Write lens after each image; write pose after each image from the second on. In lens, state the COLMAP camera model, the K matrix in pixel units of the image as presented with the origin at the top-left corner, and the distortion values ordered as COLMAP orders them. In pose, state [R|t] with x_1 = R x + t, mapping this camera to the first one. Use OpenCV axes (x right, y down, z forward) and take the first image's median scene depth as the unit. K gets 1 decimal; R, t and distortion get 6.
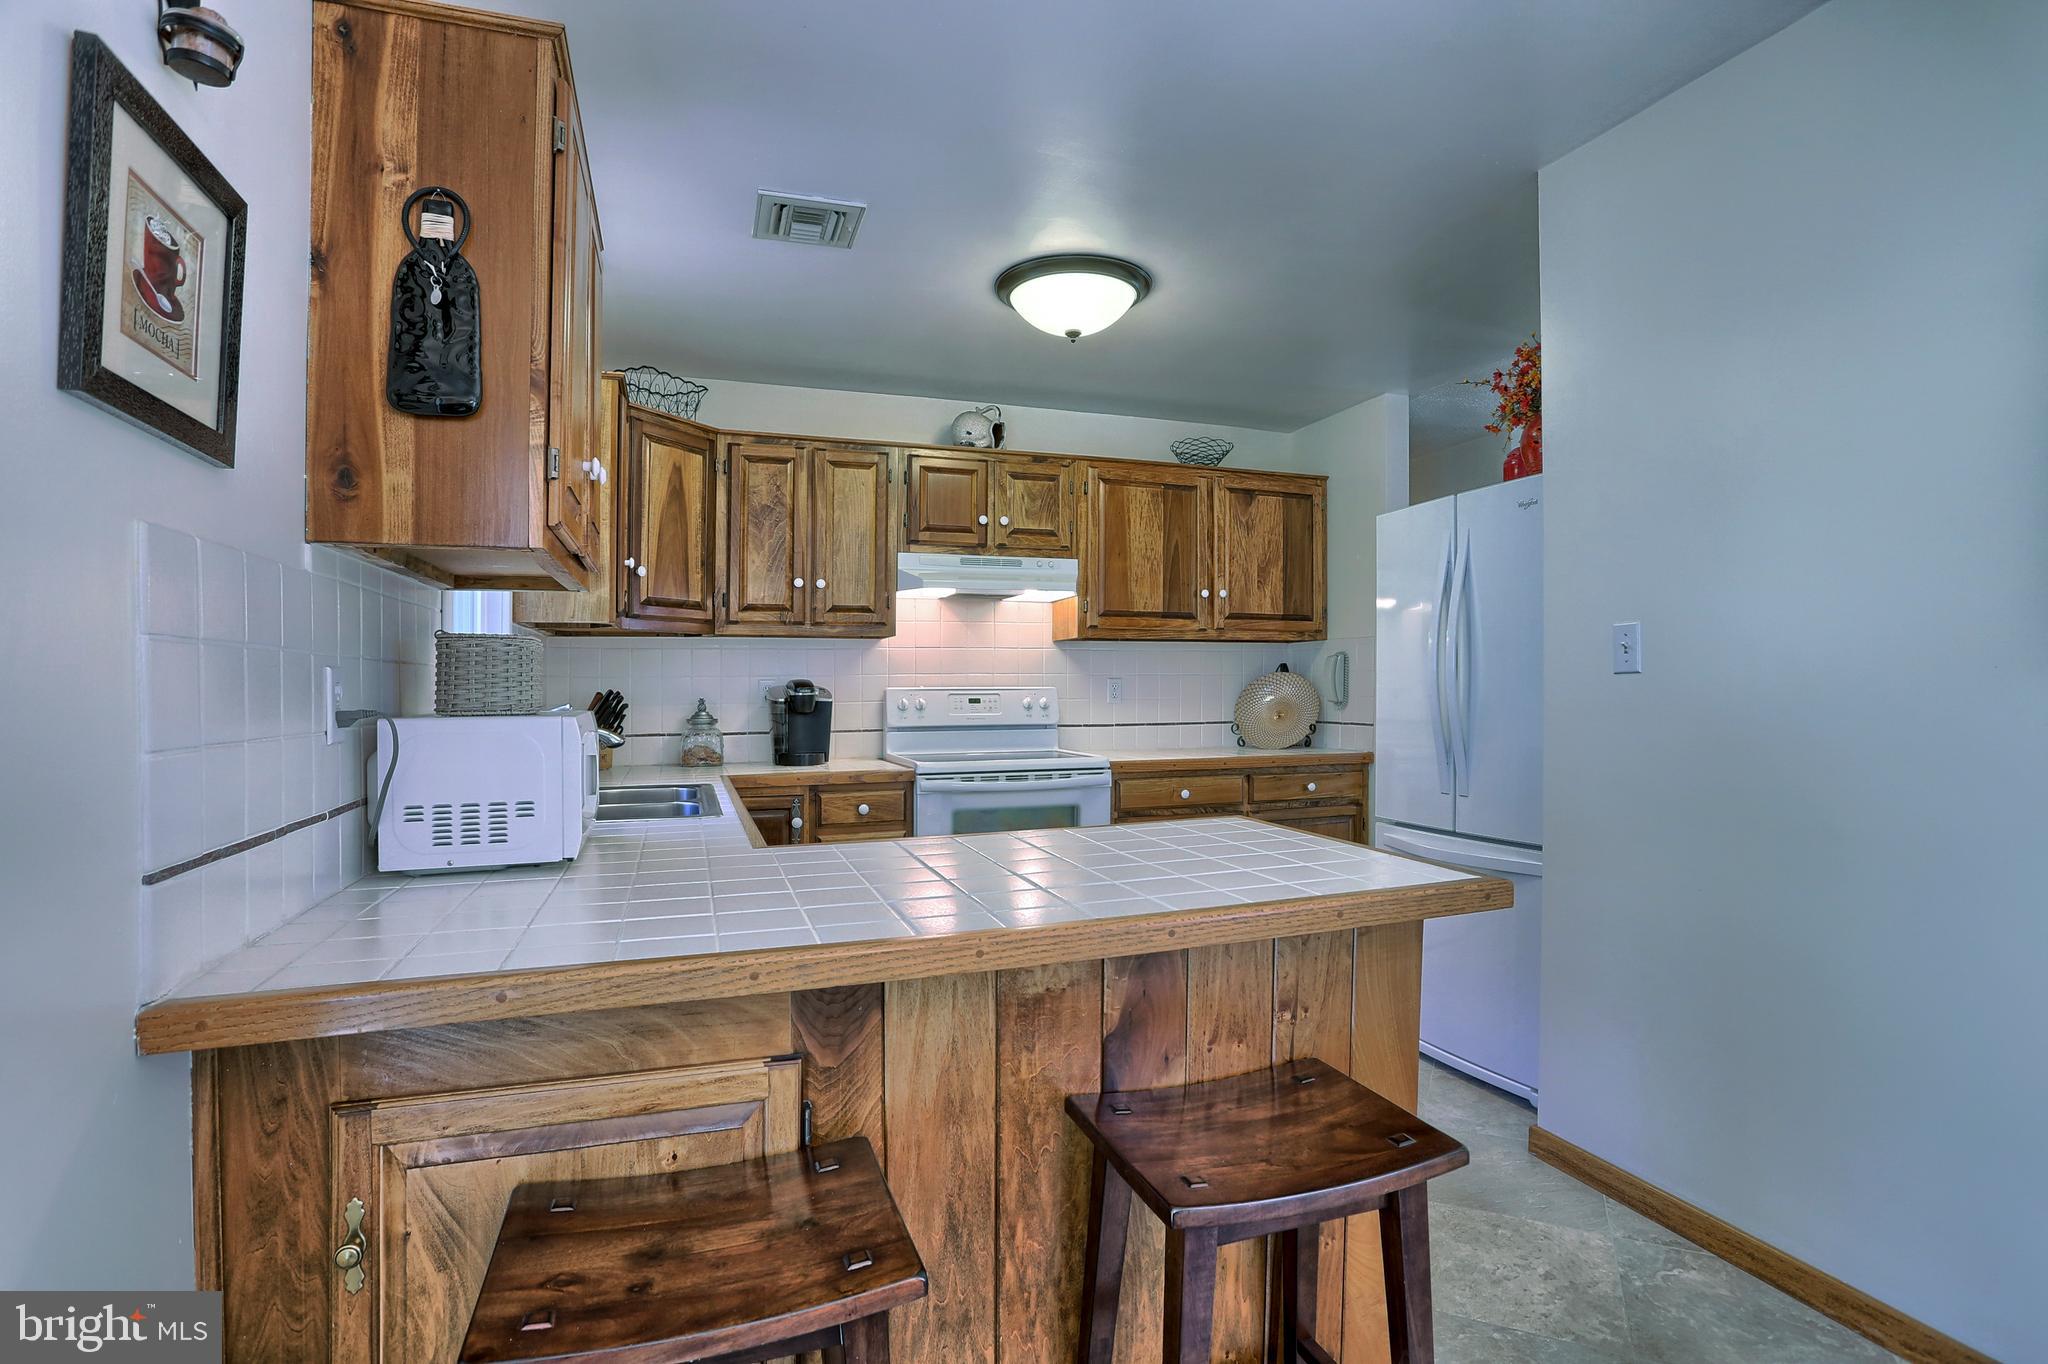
lens RADIAL K [[1000.4, 0, 1032.1], [0, 1000.4, 687.6], [0, 0, 1]] dist [-0.066321, 0.026469]
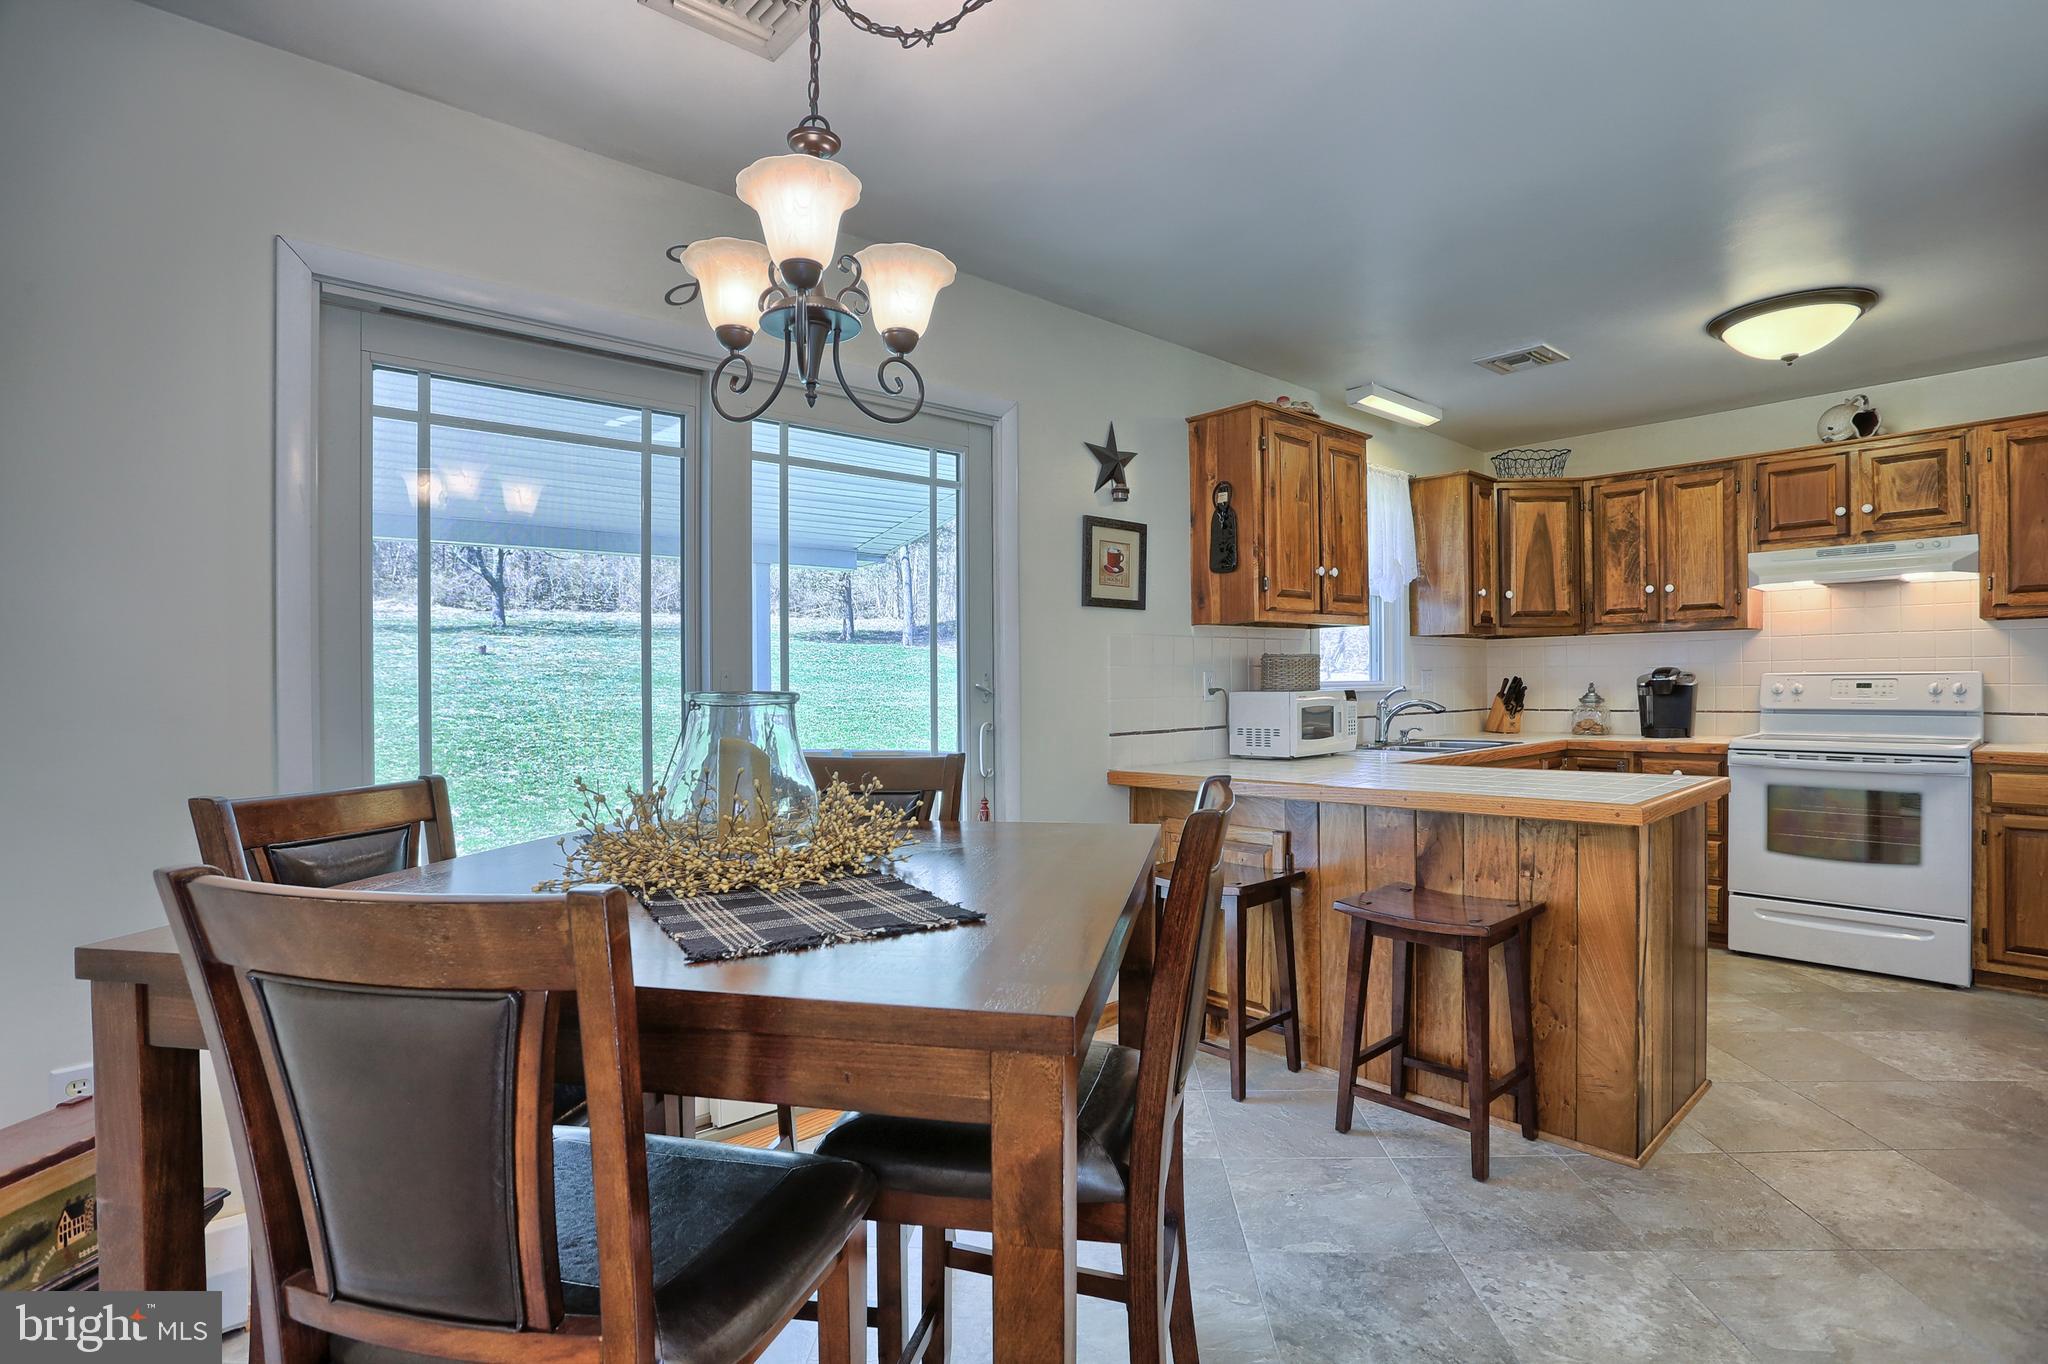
lens RADIAL K [[984.3, 0, 1069.8], [0, 984.3, 680.7], [0, 0, 1]] dist [-0.048055, 0.020881]
pose [[0.414616, 0.001952, -0.909994, 0.545830], [0.009879, 0.999929, 0.006646, -0.006504], [0.909943, -0.011746, 0.414567, -0.150776]]
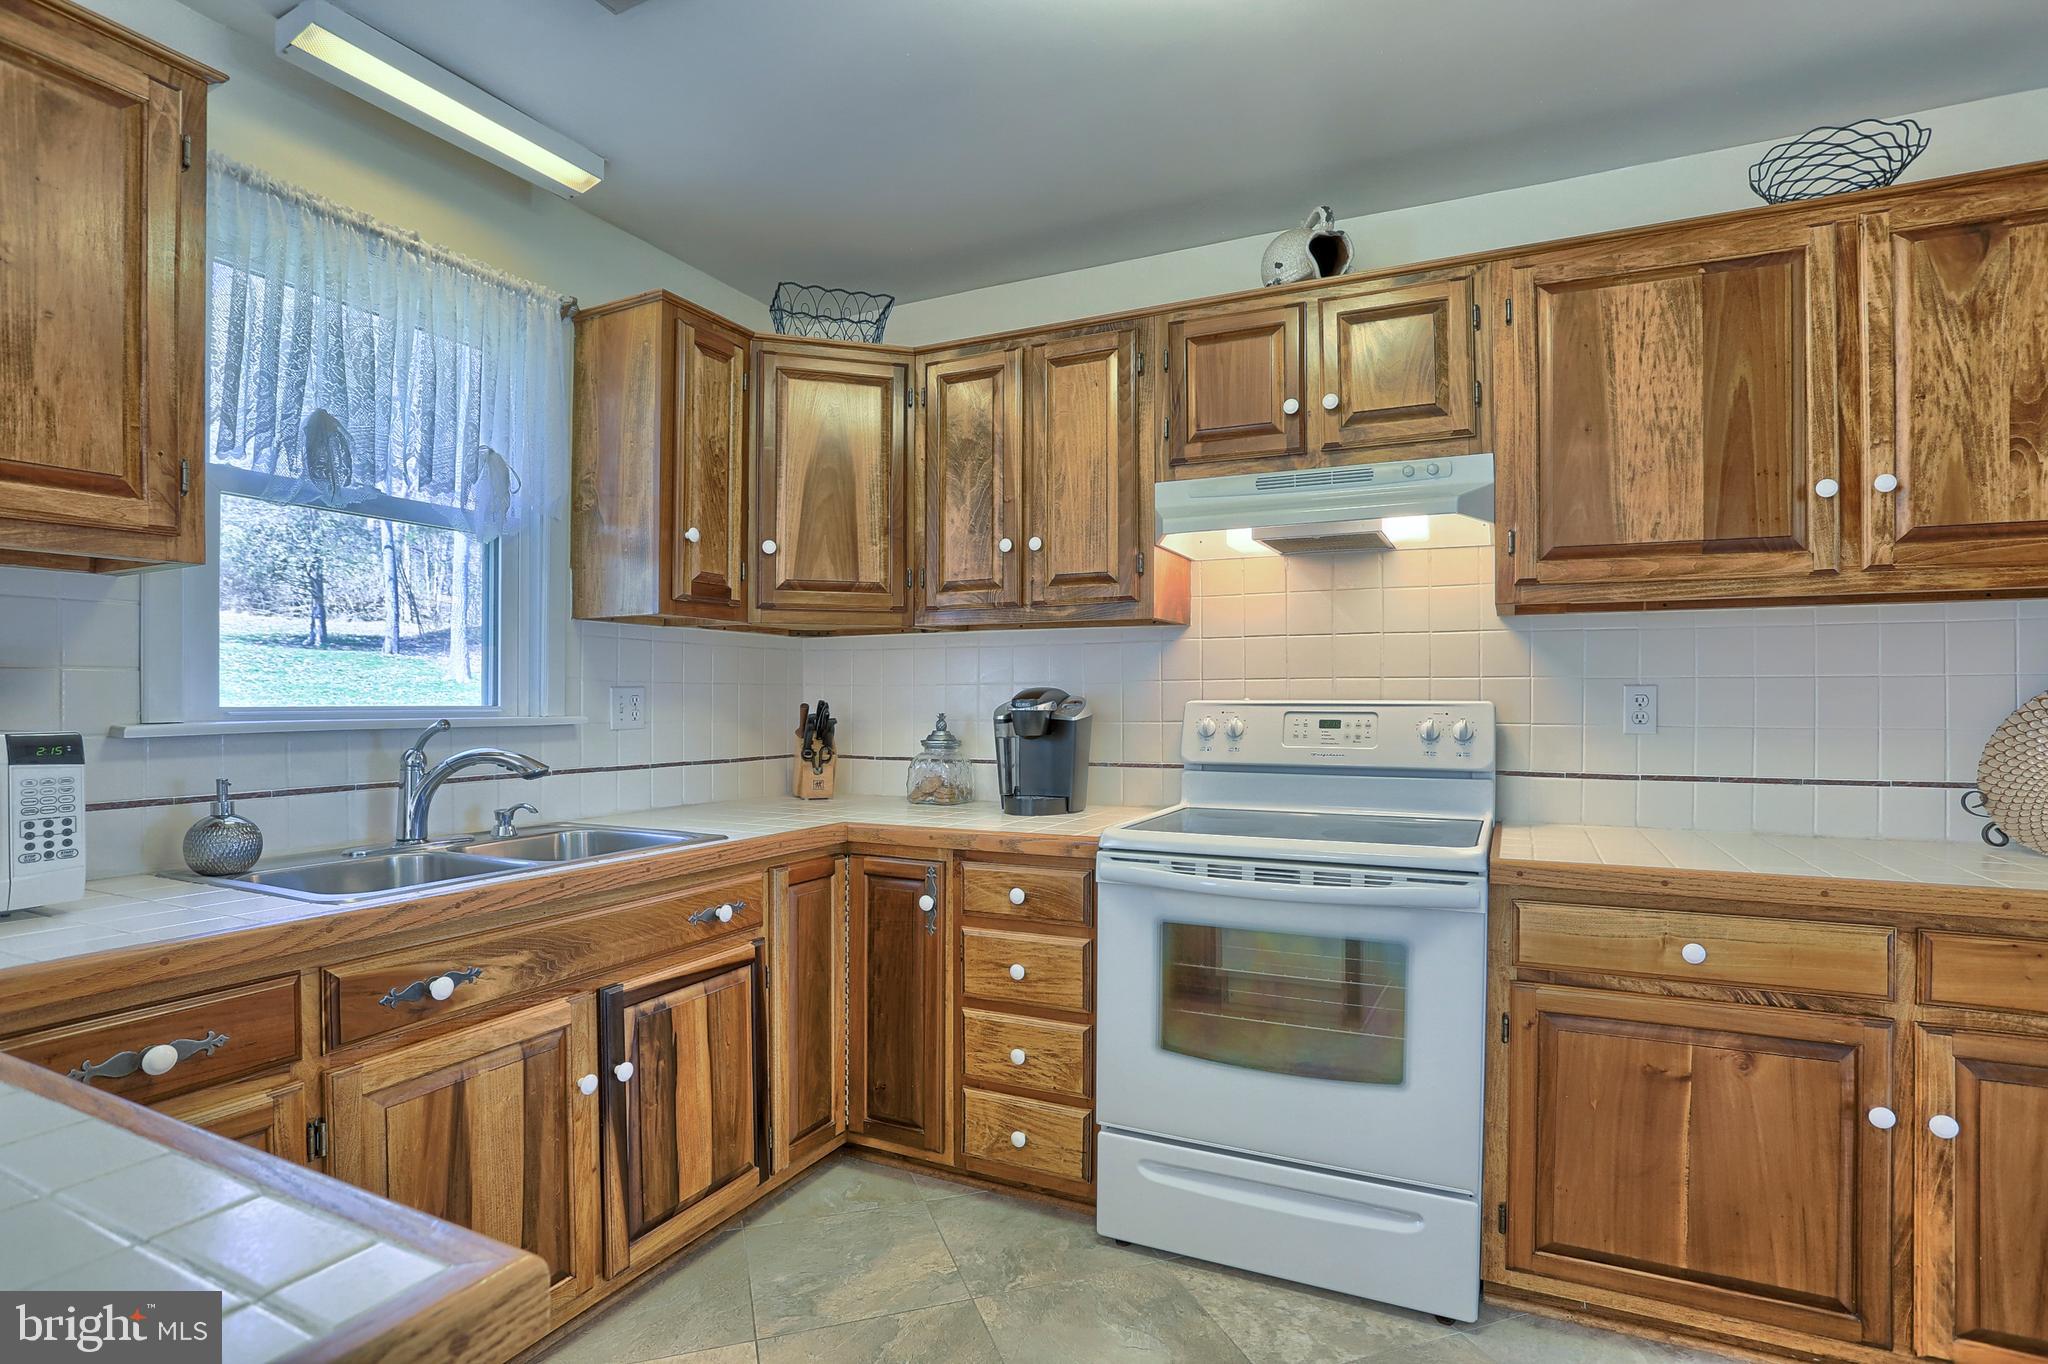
lens RADIAL K [[1000.4, 0, 1032.1], [0, 1000.4, 687.6], [0, 0, 1]] dist [-0.066321, 0.026469]
pose [[0.707986, -0.001397, -0.706225, 0.252376], [-0.004243, 0.999972, -0.006232, -0.003924], [0.706214, 0.007408, 0.707960, 0.513814]]
